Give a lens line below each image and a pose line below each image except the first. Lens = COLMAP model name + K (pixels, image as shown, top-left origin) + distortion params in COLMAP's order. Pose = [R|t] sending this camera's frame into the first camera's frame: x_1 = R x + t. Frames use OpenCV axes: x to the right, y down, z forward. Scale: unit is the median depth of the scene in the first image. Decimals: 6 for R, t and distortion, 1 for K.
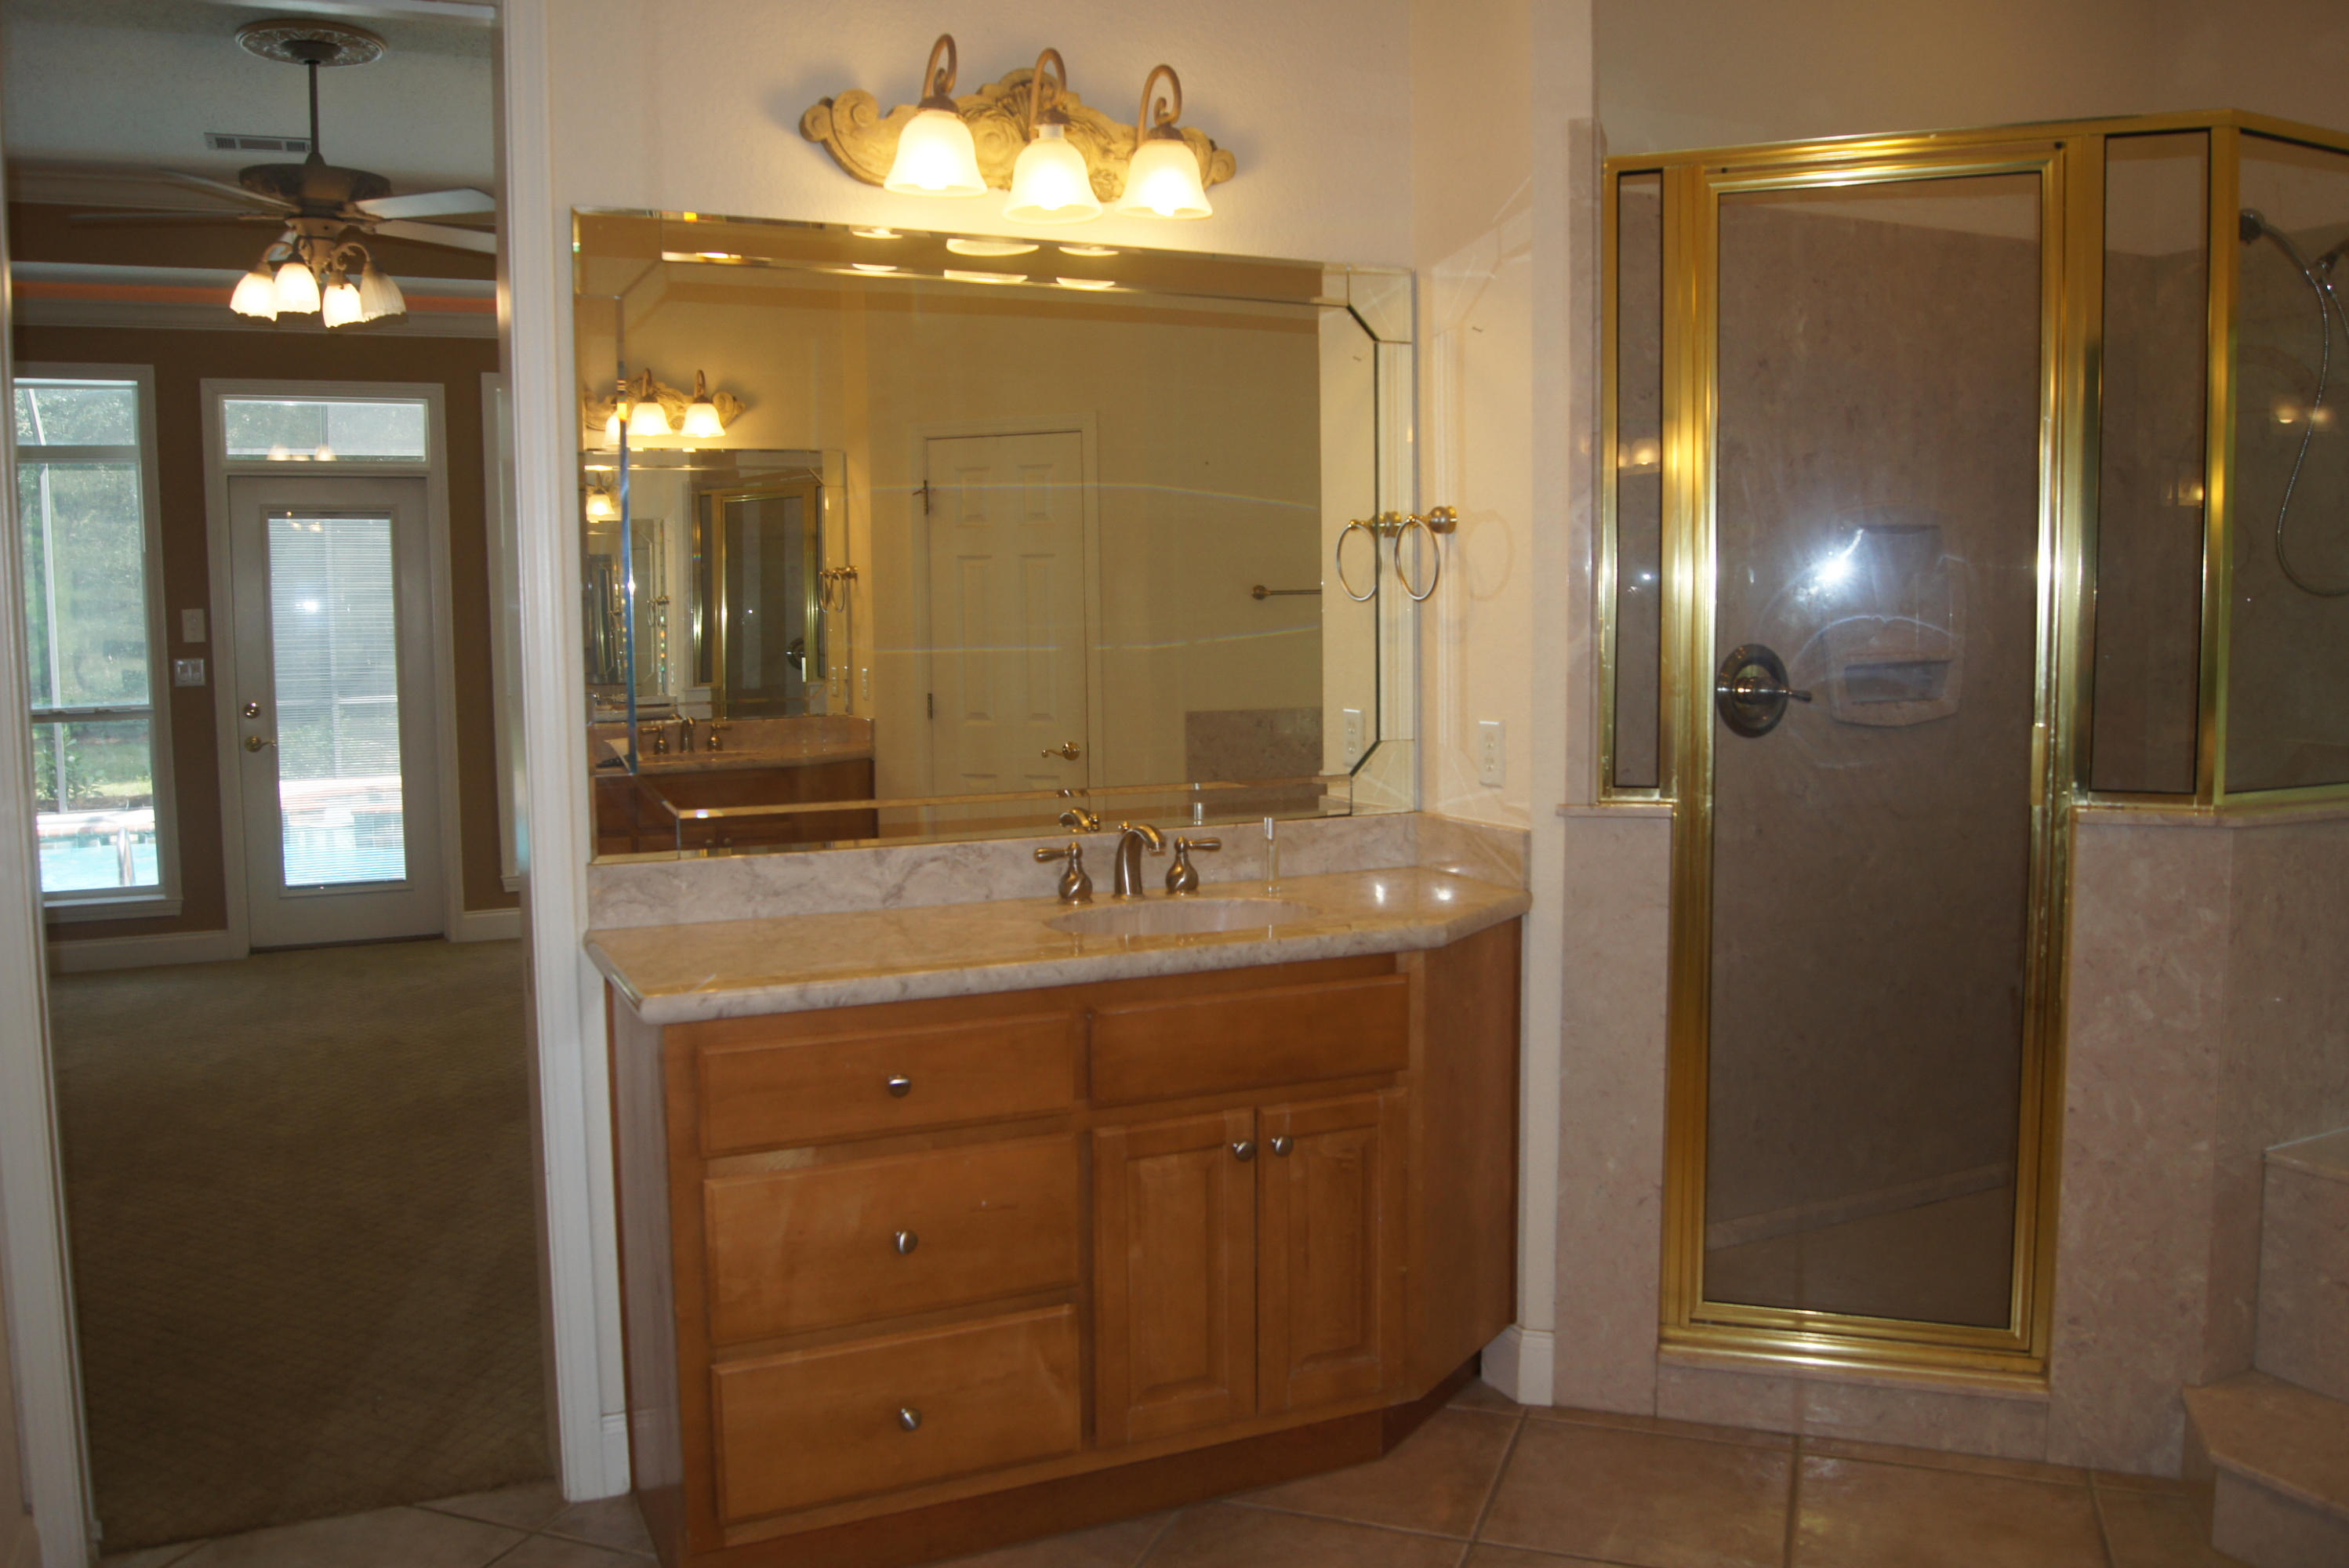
lens RADIAL K [[1831.6, 0, 1171.9], [0, 1831.6, 765.8], [0, 0, 1]] dist [-0.086961, 0.019825]
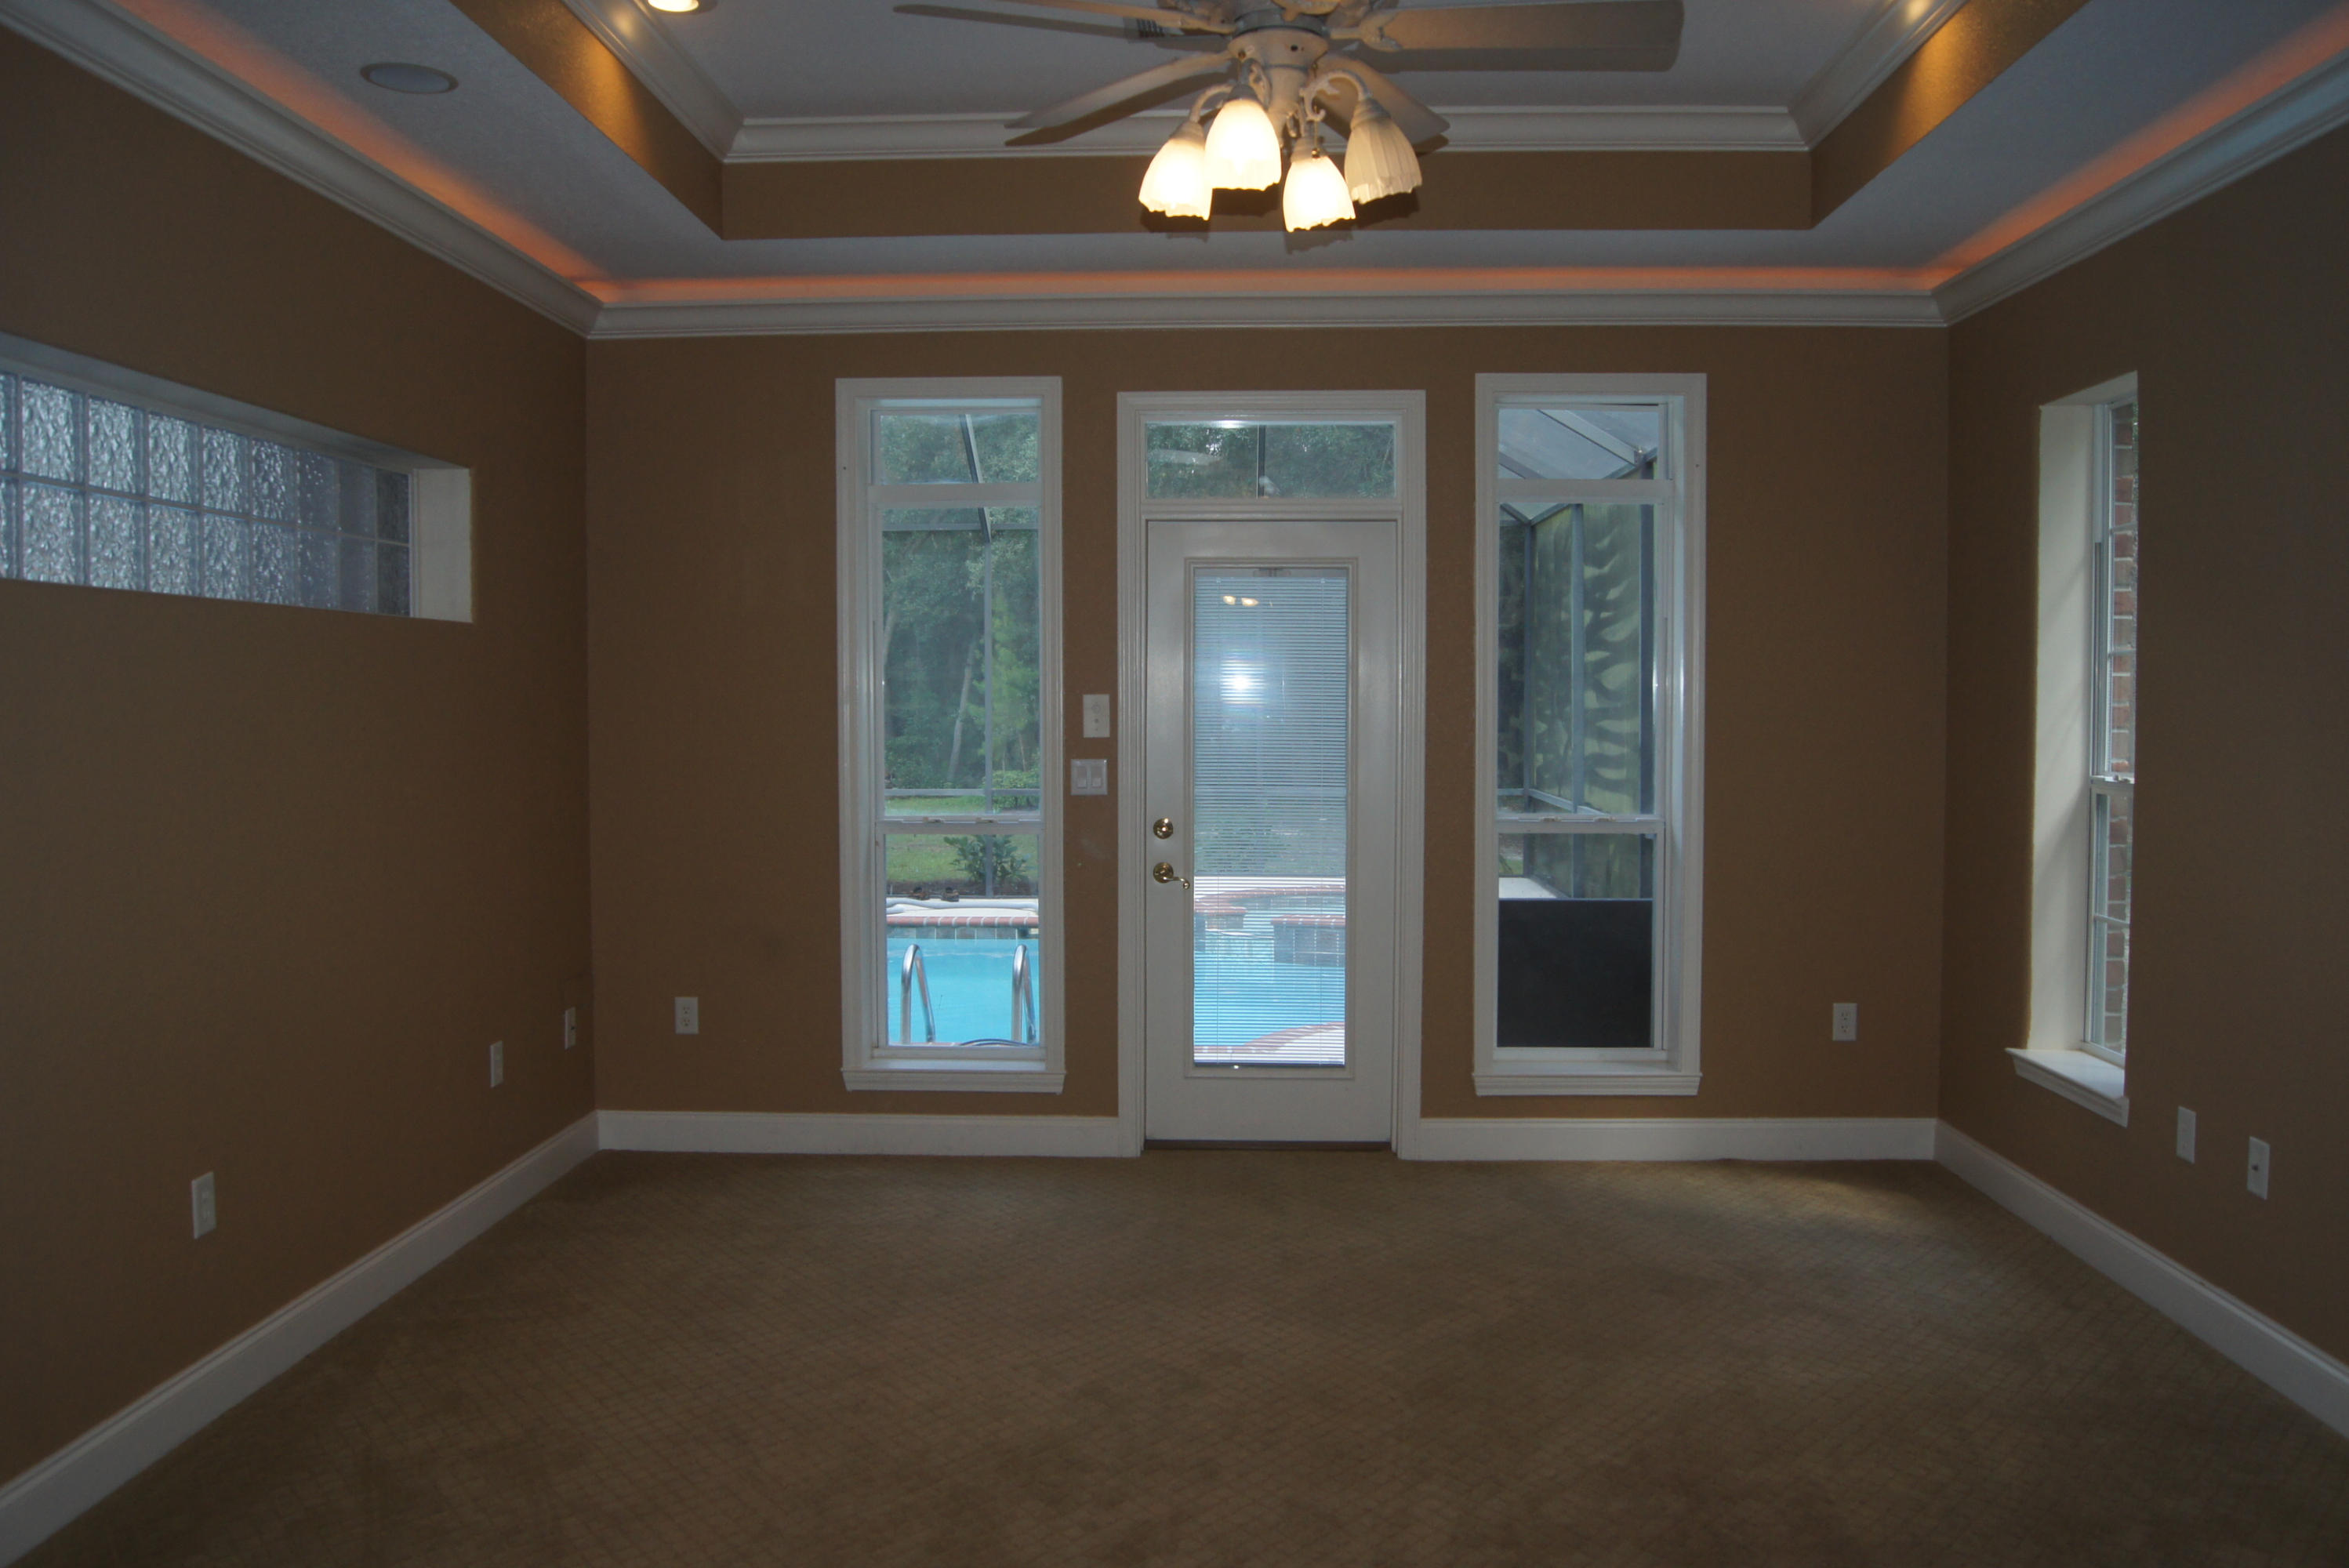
lens RADIAL K [[1831.6, 0, 1175.1], [0, 1831.6, 783.9], [0, 0, 1]] dist [-0.086961, 0.019825]
pose [[0.886830, 0.035144, -0.460758, -0.158071], [-0.051413, 0.998417, -0.022801, -0.033547], [0.459228, 0.043910, 0.887233, 0.325337]]
